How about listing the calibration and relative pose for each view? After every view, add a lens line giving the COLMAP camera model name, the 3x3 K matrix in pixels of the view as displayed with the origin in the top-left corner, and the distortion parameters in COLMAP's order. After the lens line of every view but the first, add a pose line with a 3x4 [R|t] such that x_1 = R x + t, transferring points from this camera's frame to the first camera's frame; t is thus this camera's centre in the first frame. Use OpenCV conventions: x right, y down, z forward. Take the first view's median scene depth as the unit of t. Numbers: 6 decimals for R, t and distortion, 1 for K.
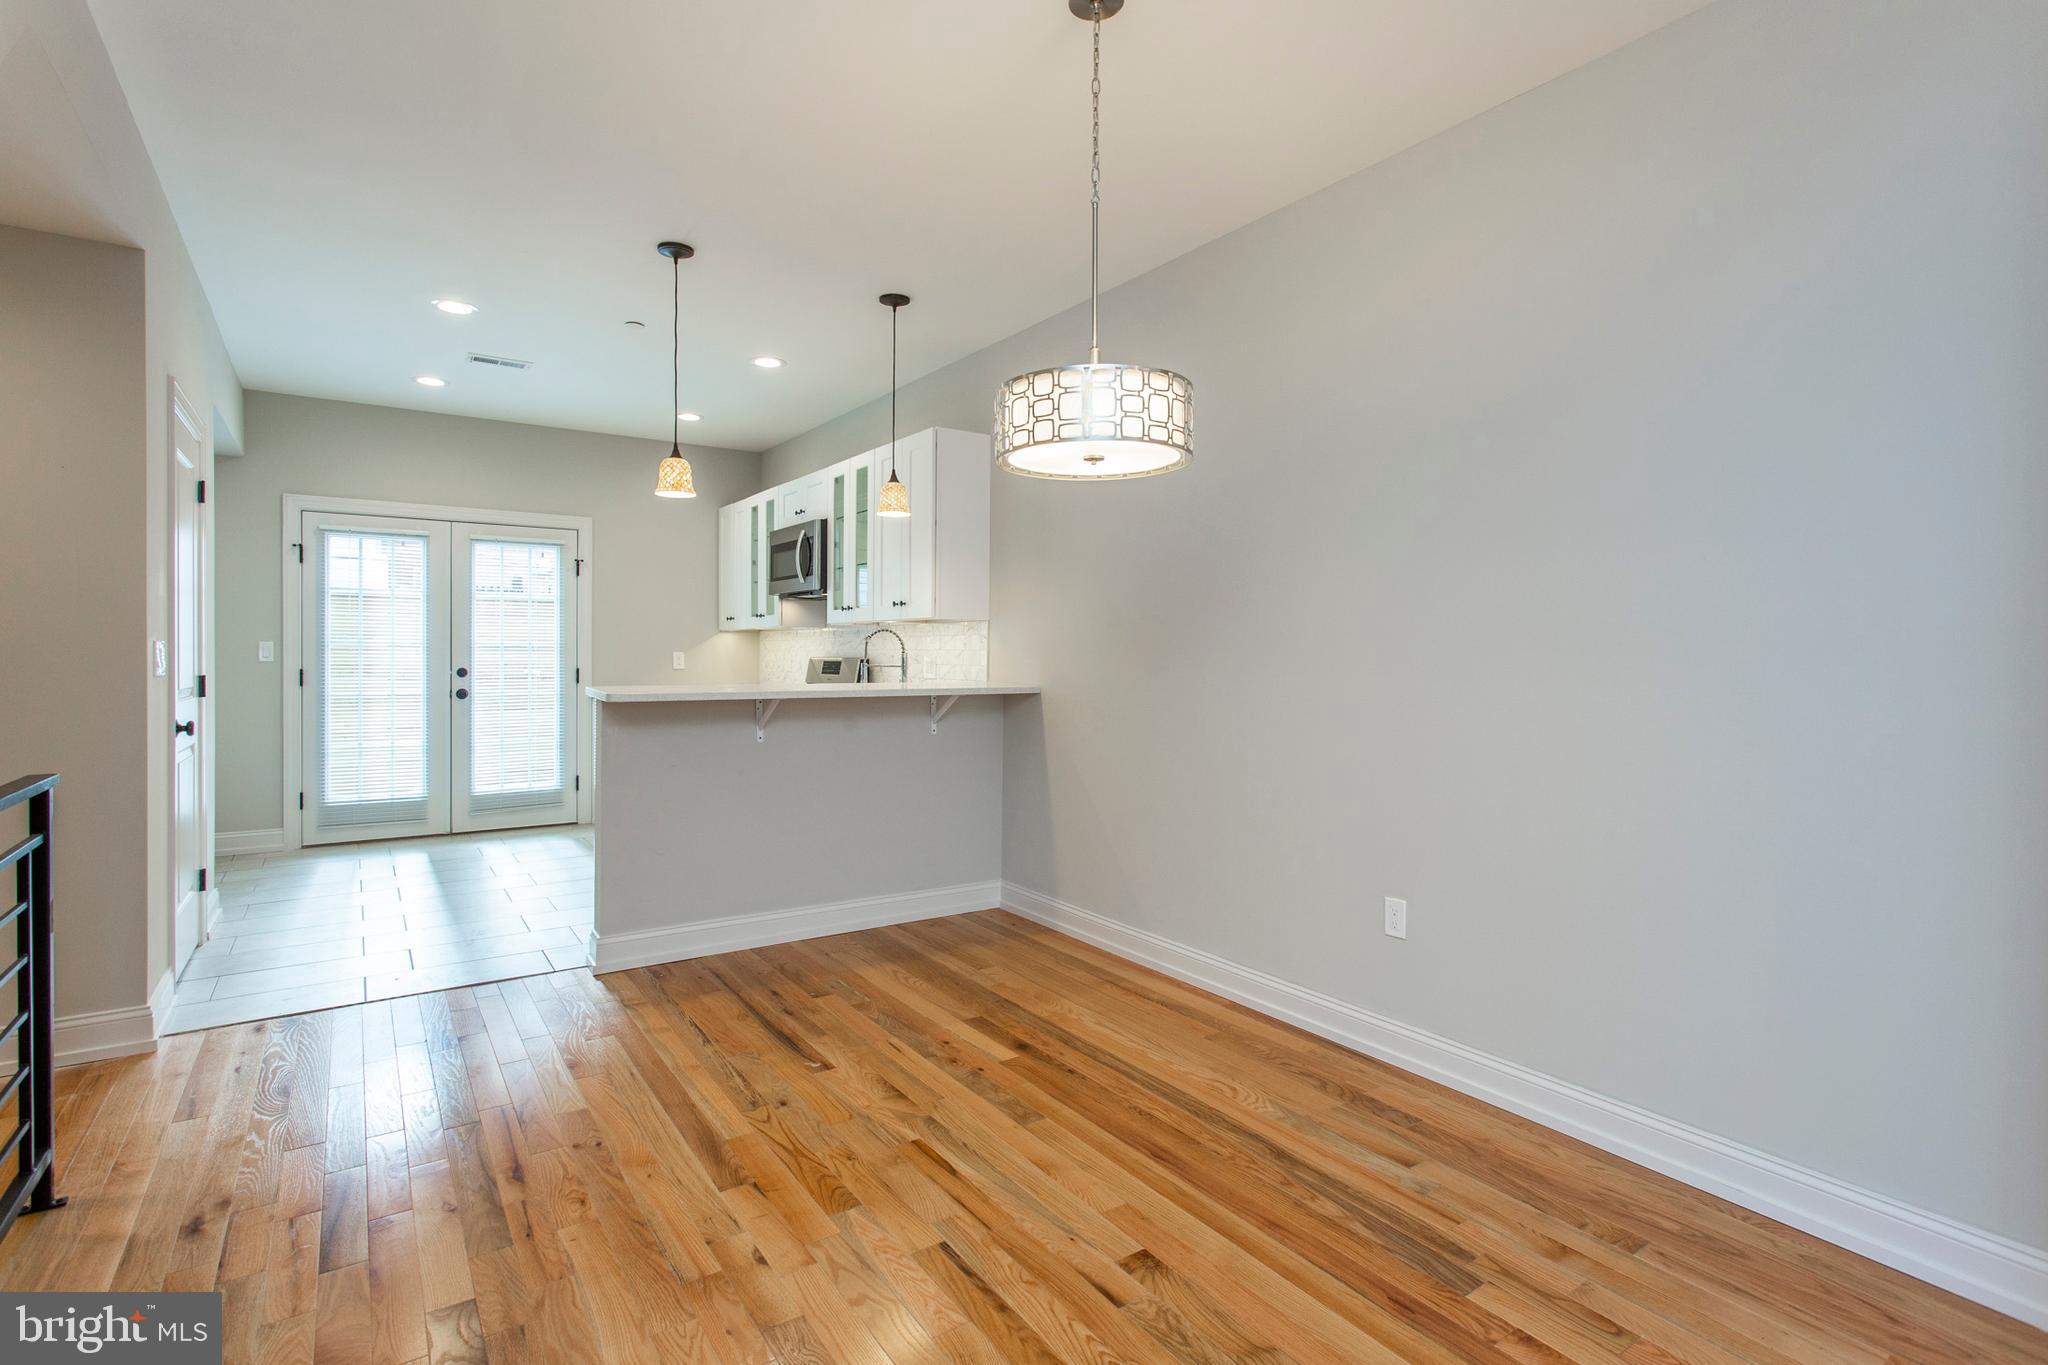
lens RADIAL K [[979.8, 0, 991.5], [0, 979.8, 665.3], [0, 0, 1]] dist [0.001101, 0.001809]
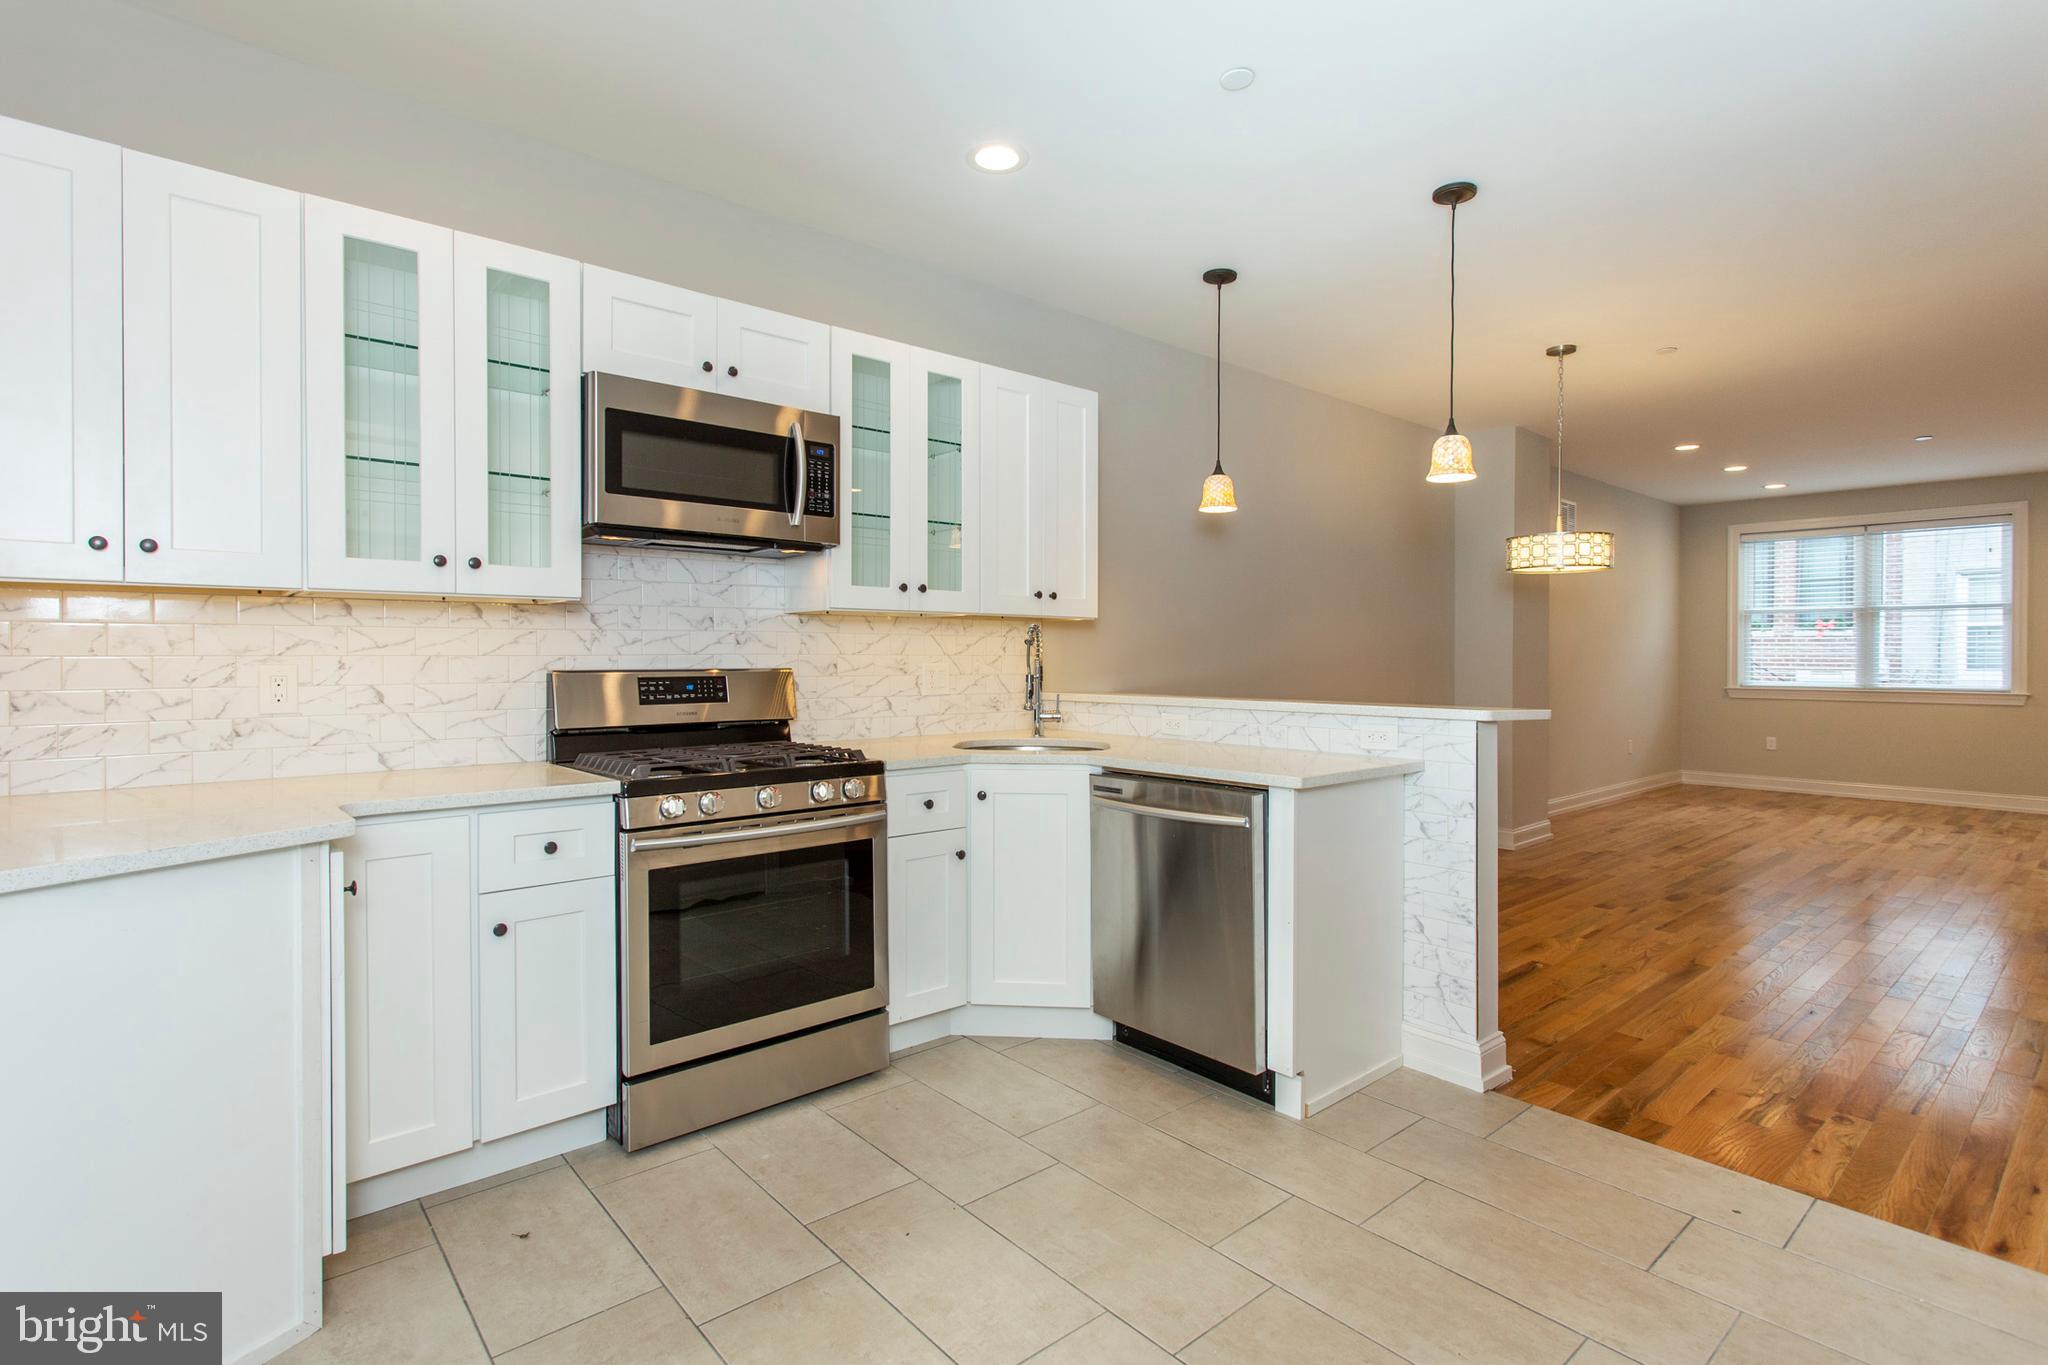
lens RADIAL K [[971.4, 0, 1007.6], [0, 971.4, 662.4], [0, 0, 1]] dist [-0.001039, 0.000542]
pose [[-0.121958, -0.006621, 0.992513, -0.696919], [0.011451, 0.999902, 0.008078, -0.014021], [-0.992469, 0.012351, -0.121870, 0.927784]]
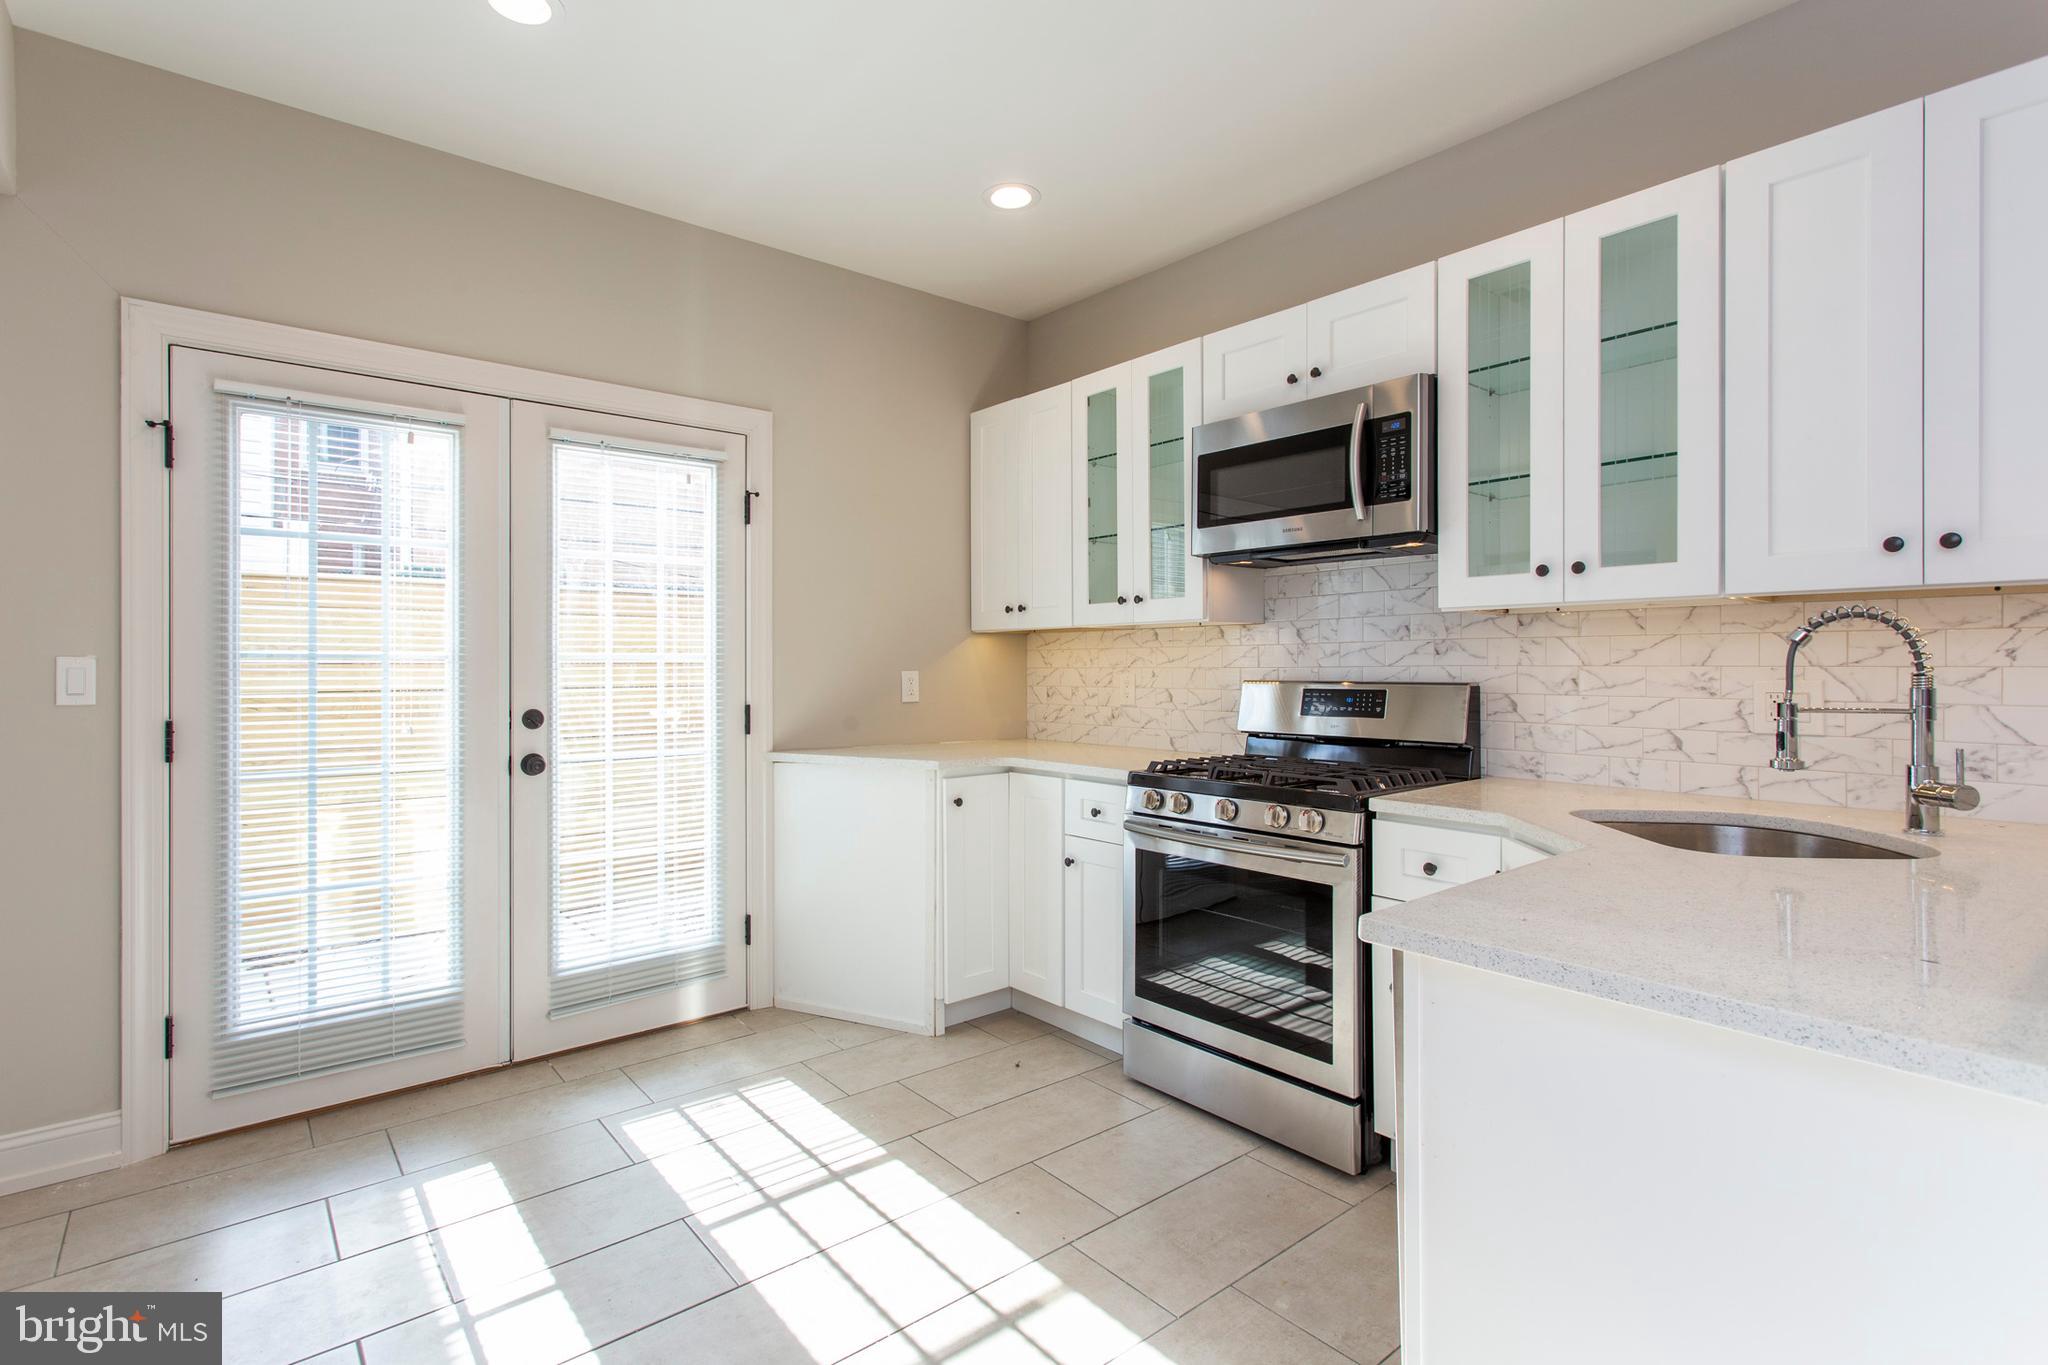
lens RADIAL K [[979.8, 0, 991.5], [0, 979.8, 665.3], [0, 0, 1]] dist [0.001101, 0.001809]
pose [[0.994807, -0.006944, 0.101545, -0.399931], [0.007863, 0.999932, -0.008661, -0.013712], [-0.101478, 0.009414, 0.994793, 0.551182]]
